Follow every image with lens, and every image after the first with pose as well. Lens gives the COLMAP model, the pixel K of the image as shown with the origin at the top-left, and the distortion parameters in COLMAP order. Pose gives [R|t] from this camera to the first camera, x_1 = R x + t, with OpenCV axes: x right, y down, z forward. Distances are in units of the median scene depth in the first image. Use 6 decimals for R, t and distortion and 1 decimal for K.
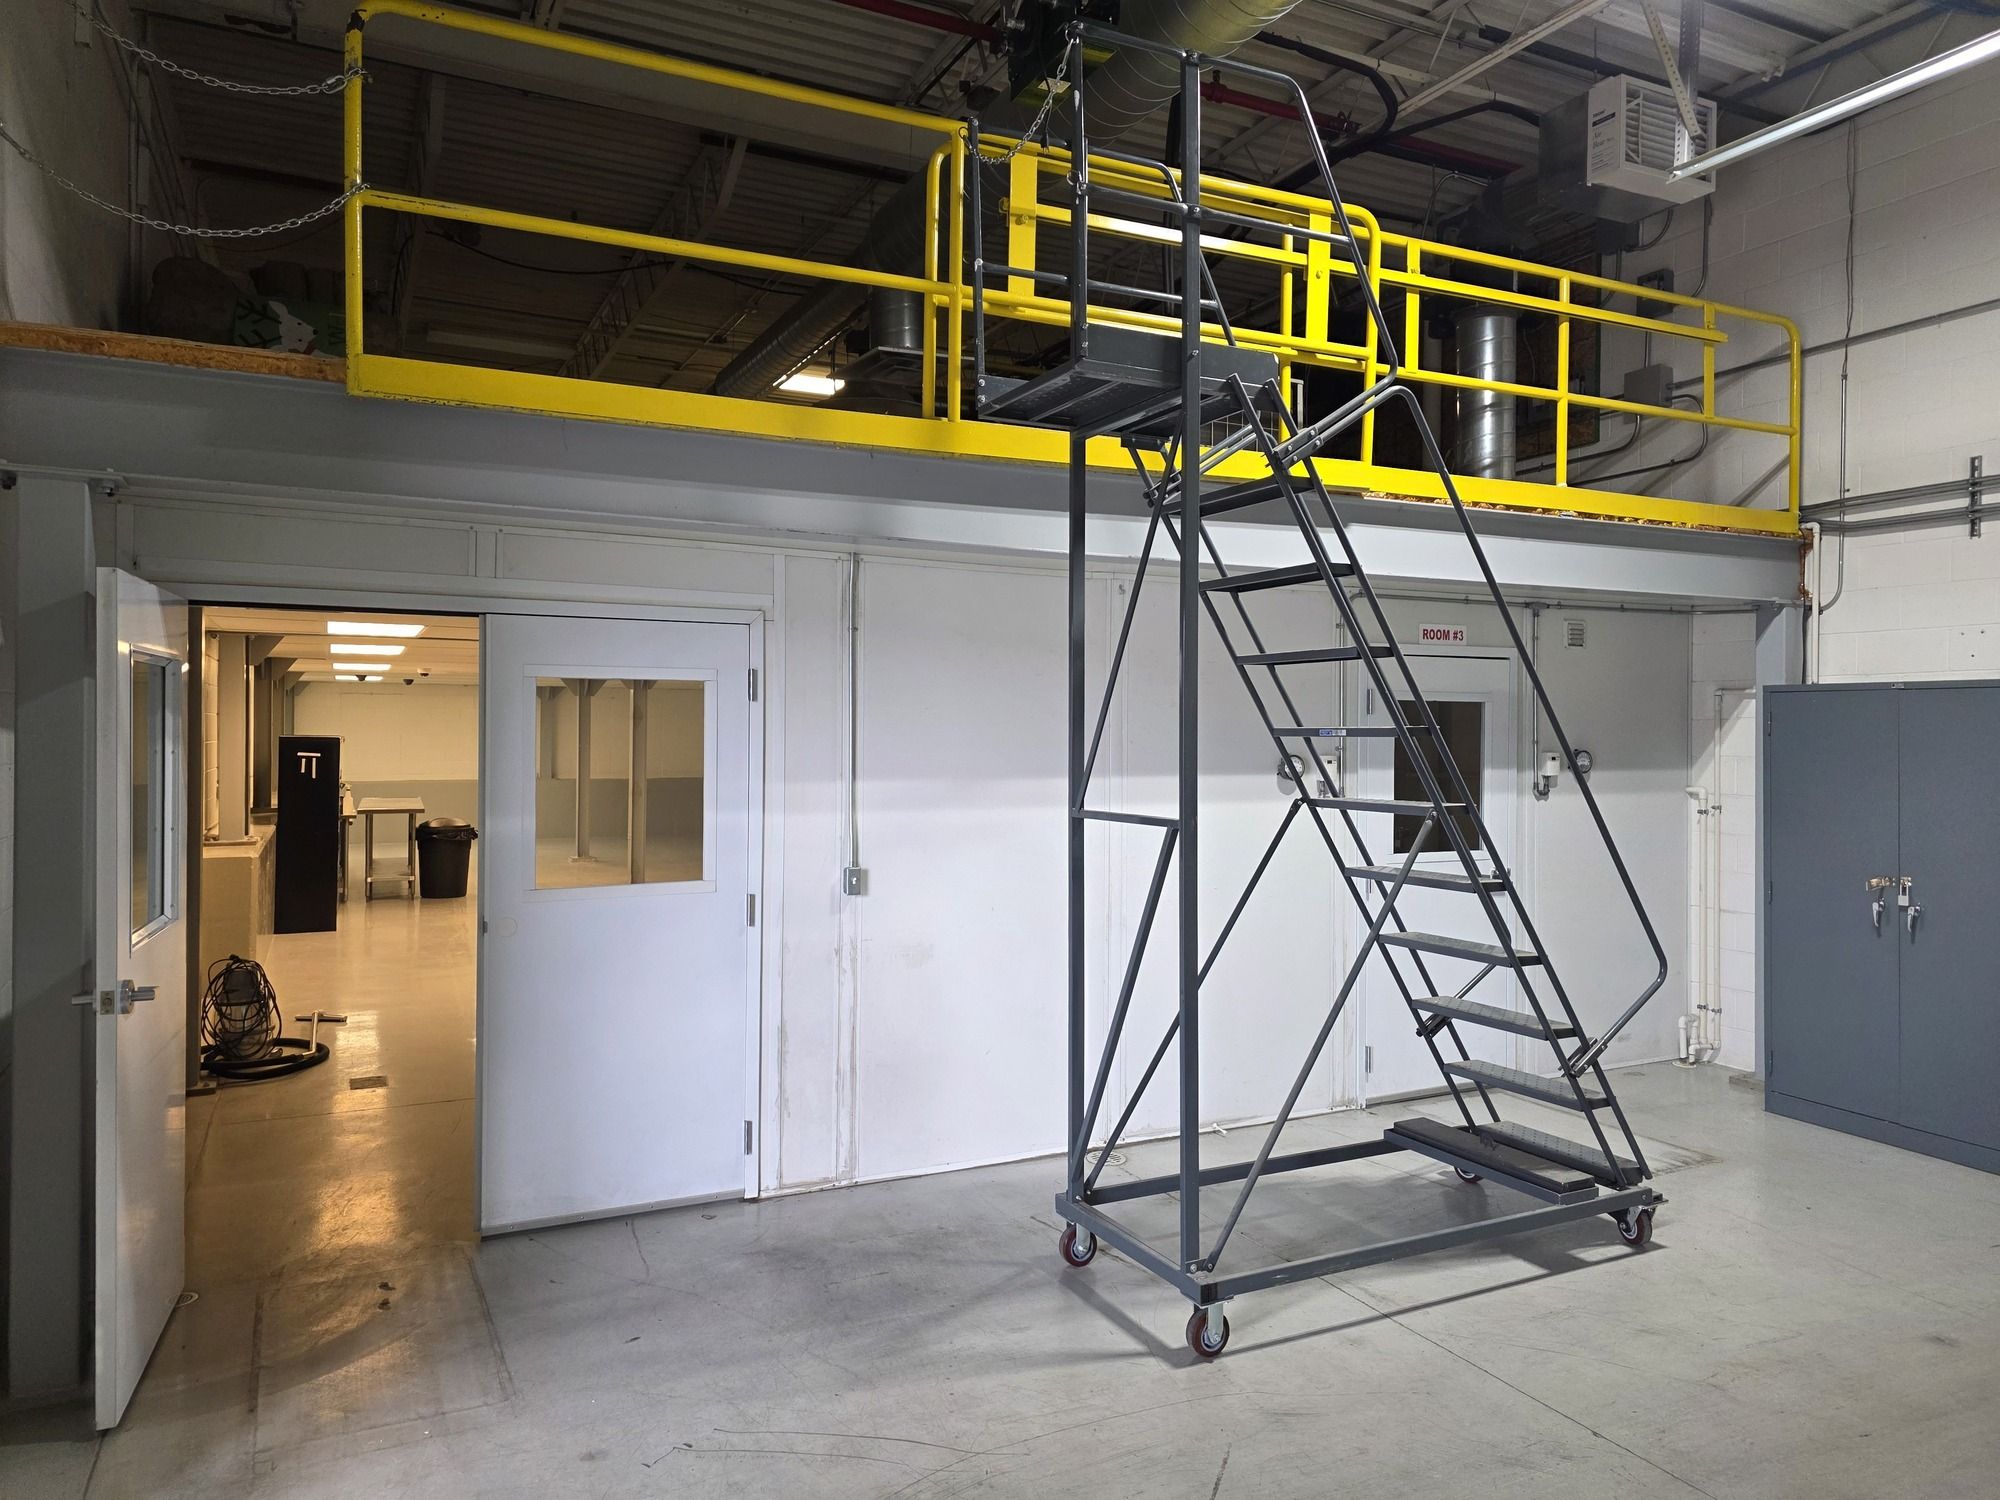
lens RADIAL K [[1356.3, 0, 1007.9], [0, 1356.3, 750.2], [0, 0, 1]] dist [0.023631, -0.020546]
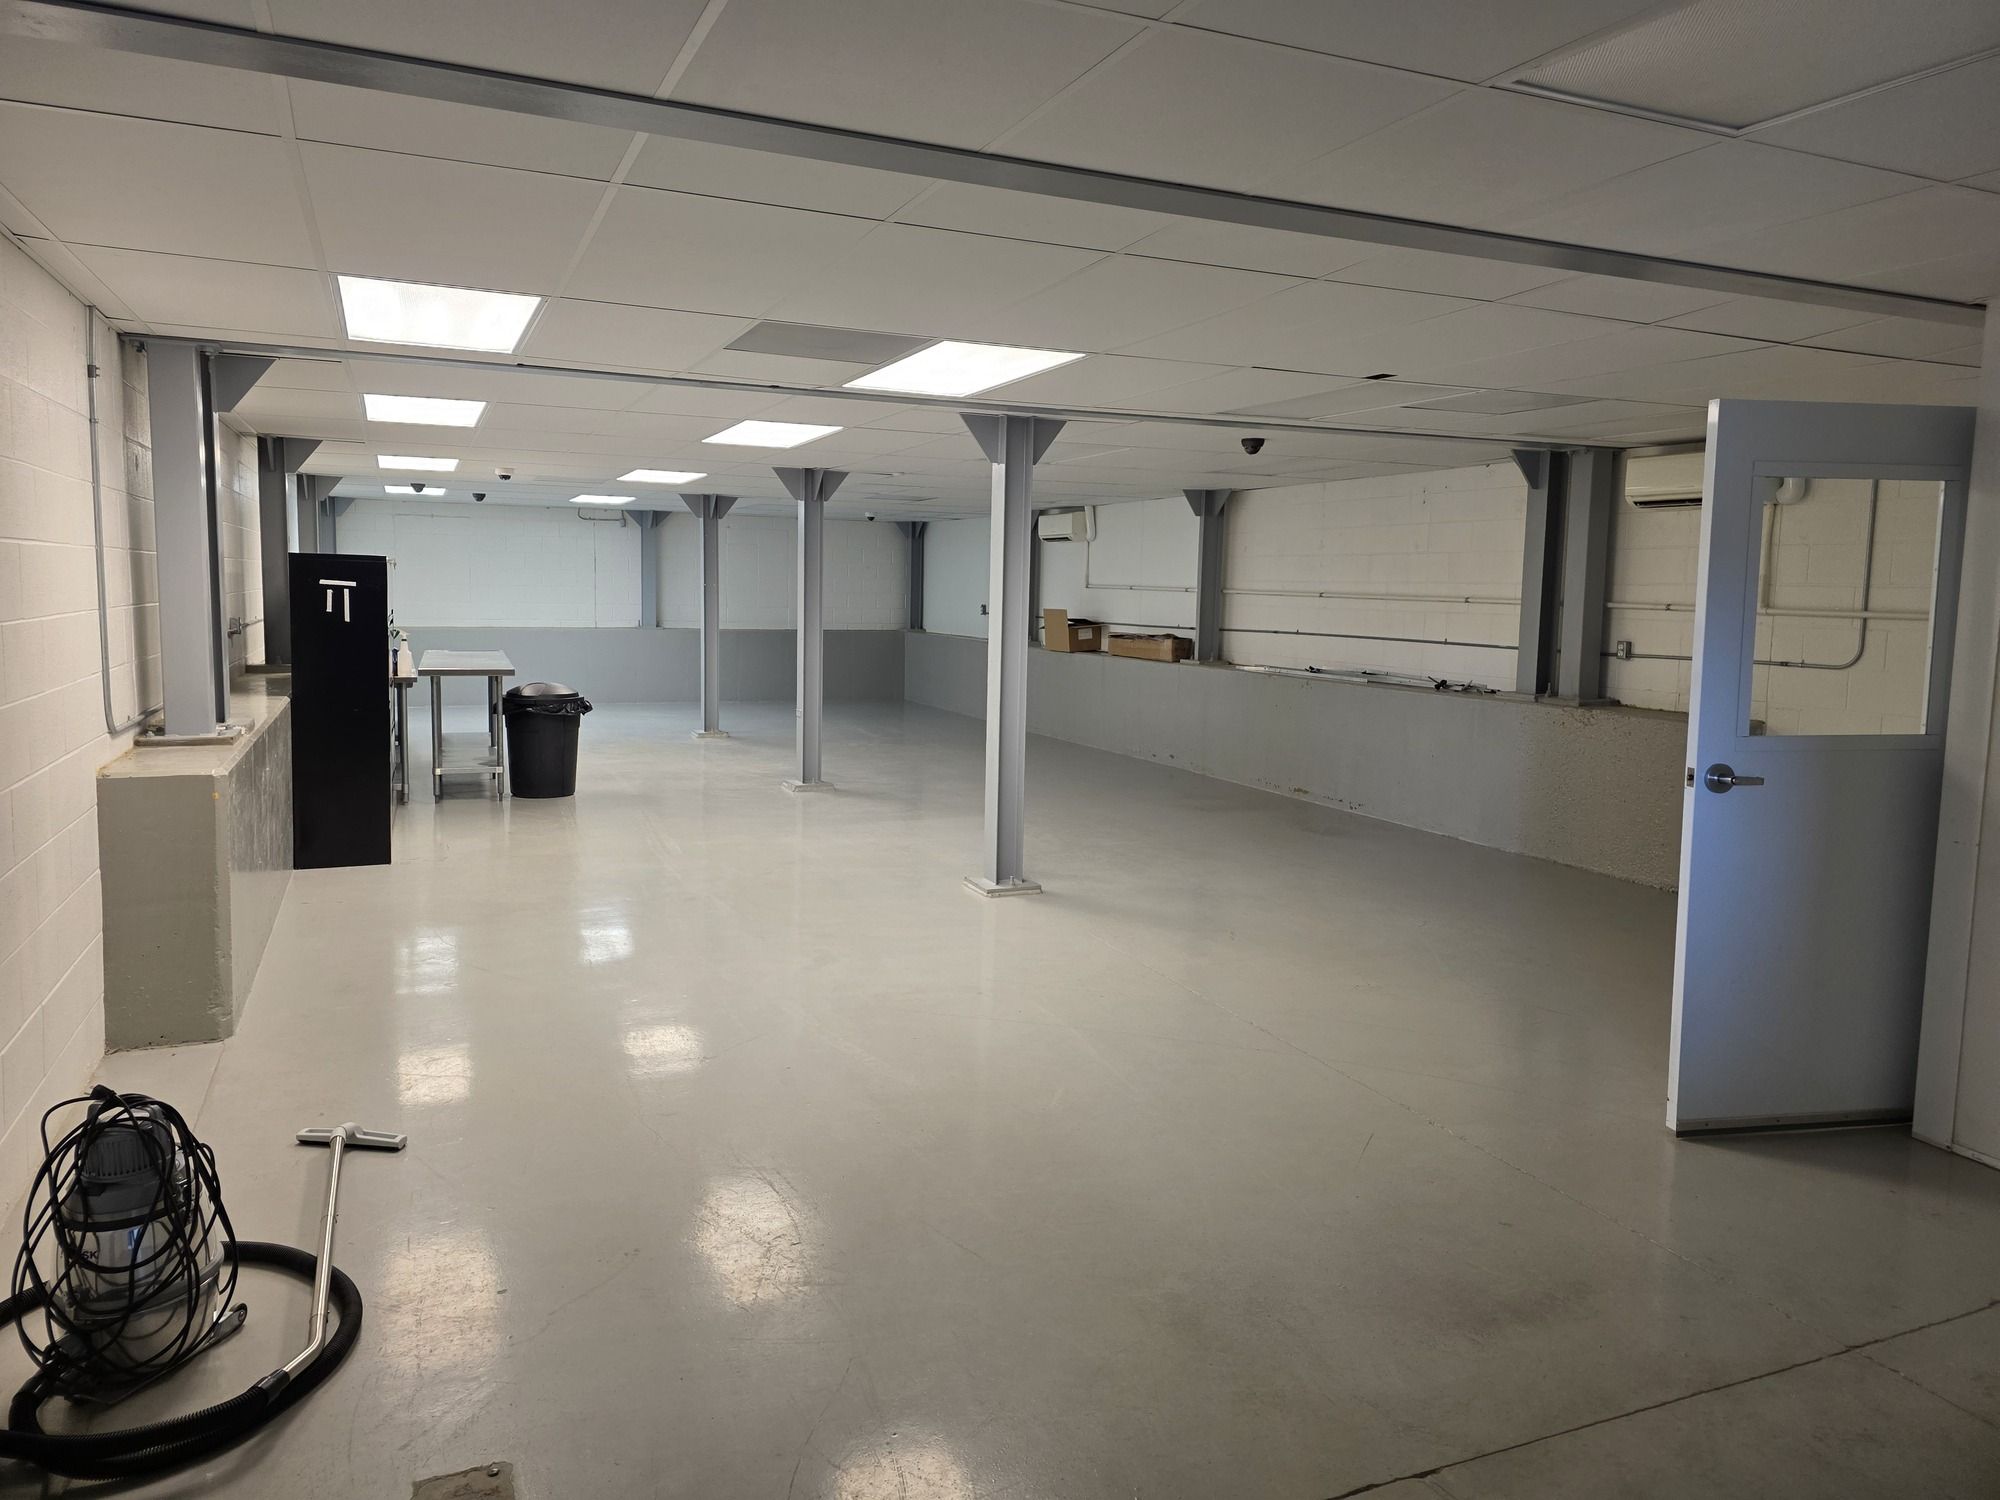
lens RADIAL K [[1356.3, 0, 990.6], [0, 1356.3, 745.0], [0, 0, 1]] dist [0.023631, -0.020546]
pose [[0.998695, 0.016399, -0.048360, -0.160372], [-0.011342, 0.994610, 0.103065, 0.008009], [0.049789, -0.102382, 0.993498, 0.338736]]
